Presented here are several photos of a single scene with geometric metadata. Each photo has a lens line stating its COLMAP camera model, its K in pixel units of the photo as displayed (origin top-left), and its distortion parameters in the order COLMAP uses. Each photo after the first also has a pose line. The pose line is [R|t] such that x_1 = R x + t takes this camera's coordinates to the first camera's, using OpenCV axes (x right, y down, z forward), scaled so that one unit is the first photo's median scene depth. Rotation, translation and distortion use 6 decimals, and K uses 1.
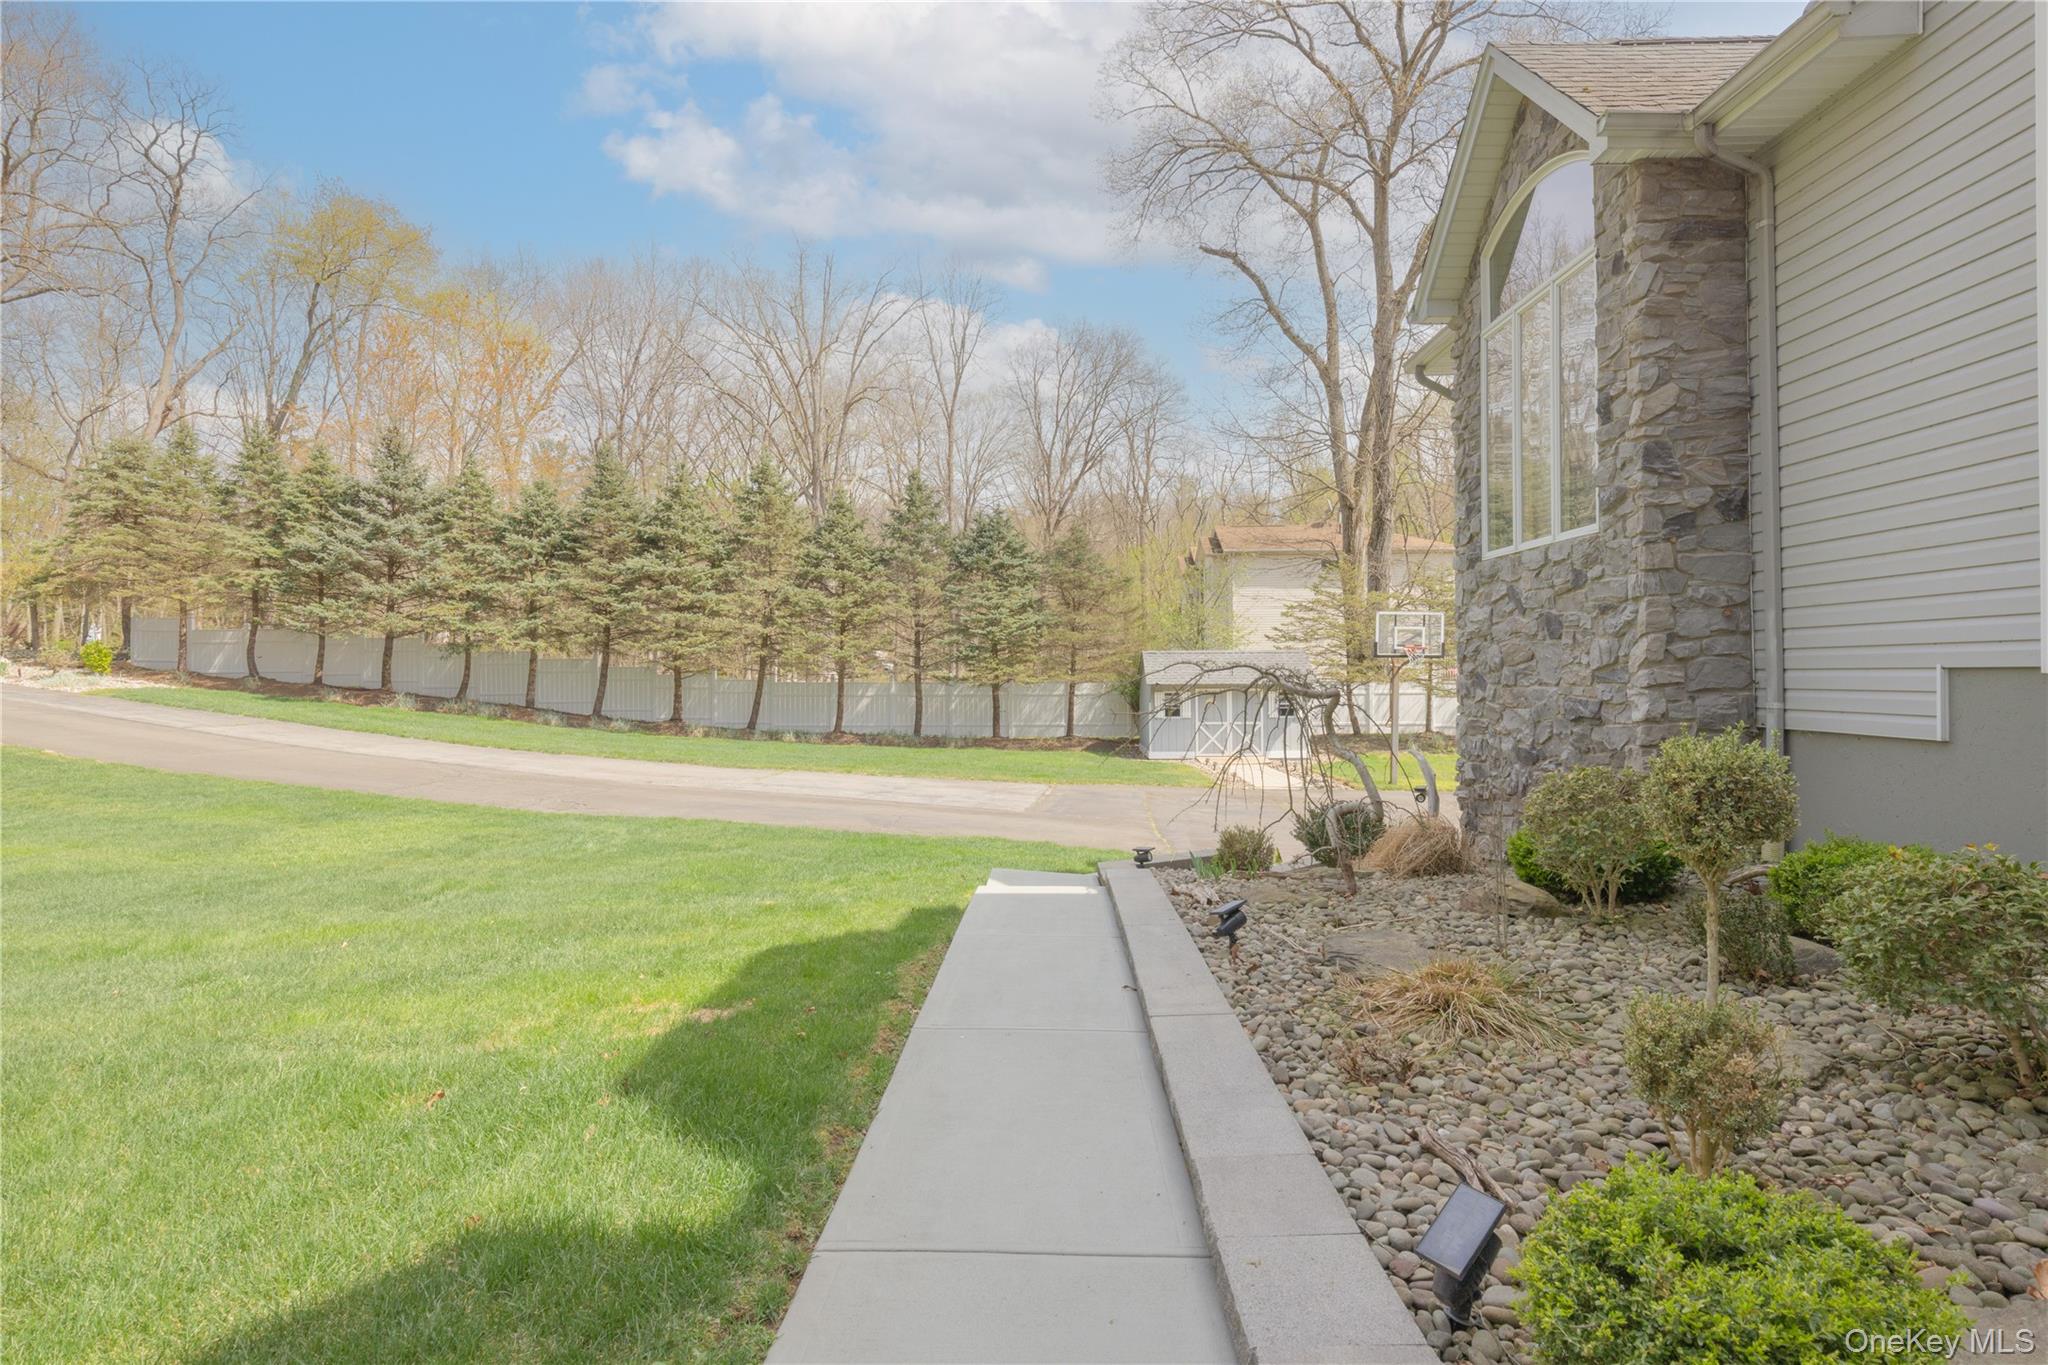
lens RADIAL K [[1135.9, 0, 1024.0], [0, 1135.9, 682.5], [0, 0, 1]] dist [-0.000383, -0.000371]
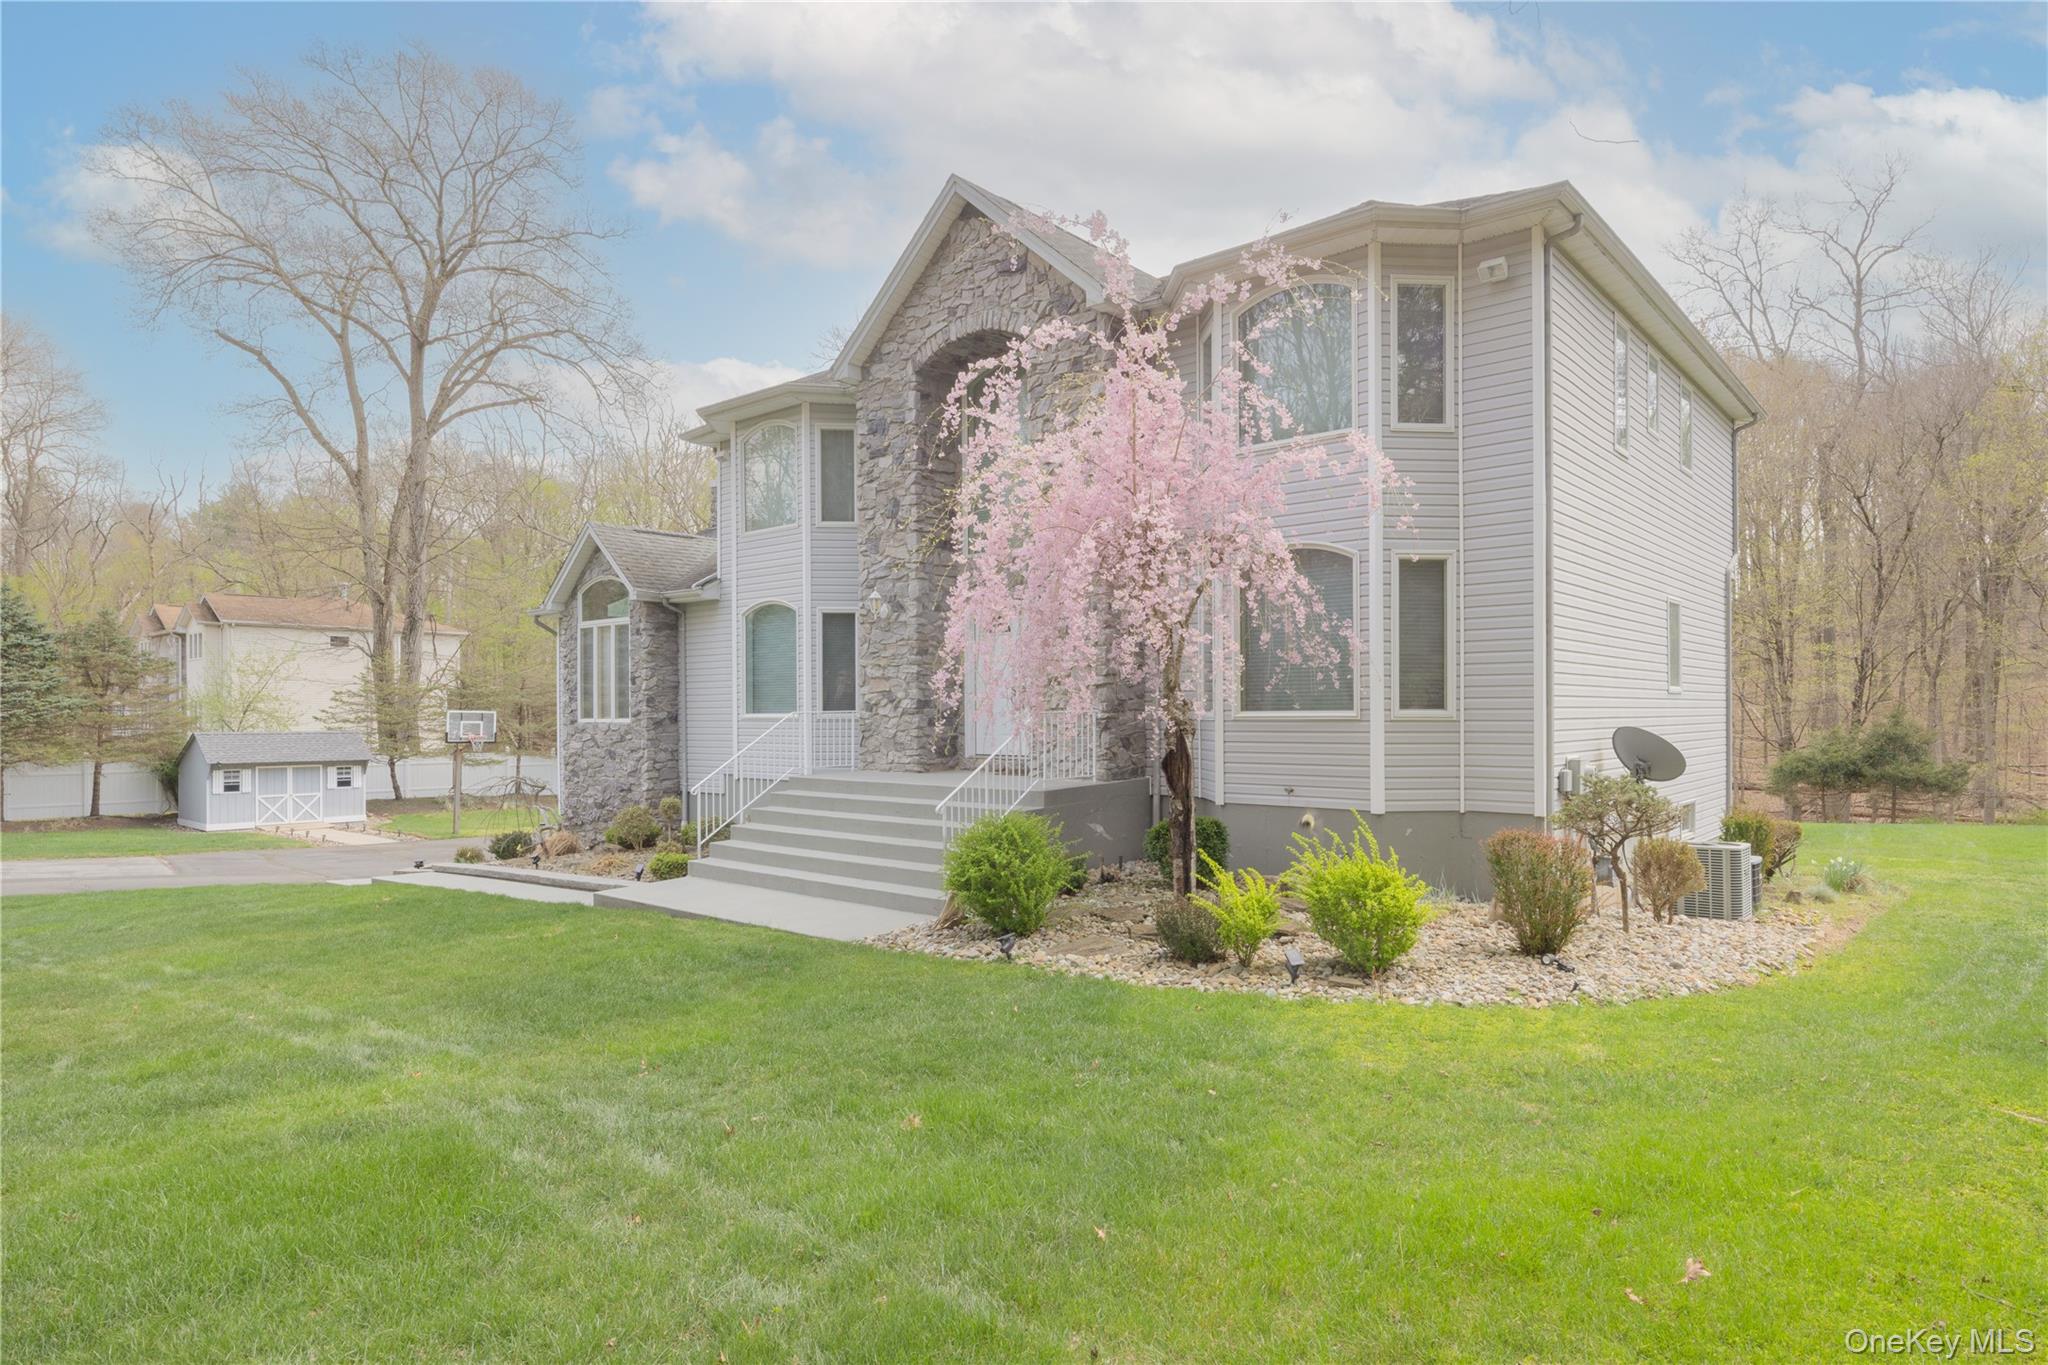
lens RADIAL K [[1135.9, 0, 1024.0], [0, 1135.9, 682.5], [0, 0, 1]] dist [-0.000383, -0.000371]
pose [[0.655261, 0.025256, 0.754980, -0.818062], [0.010173, 0.999055, -0.042250, -0.087391], [-0.755334, 0.035365, 0.654385, -1.315747]]
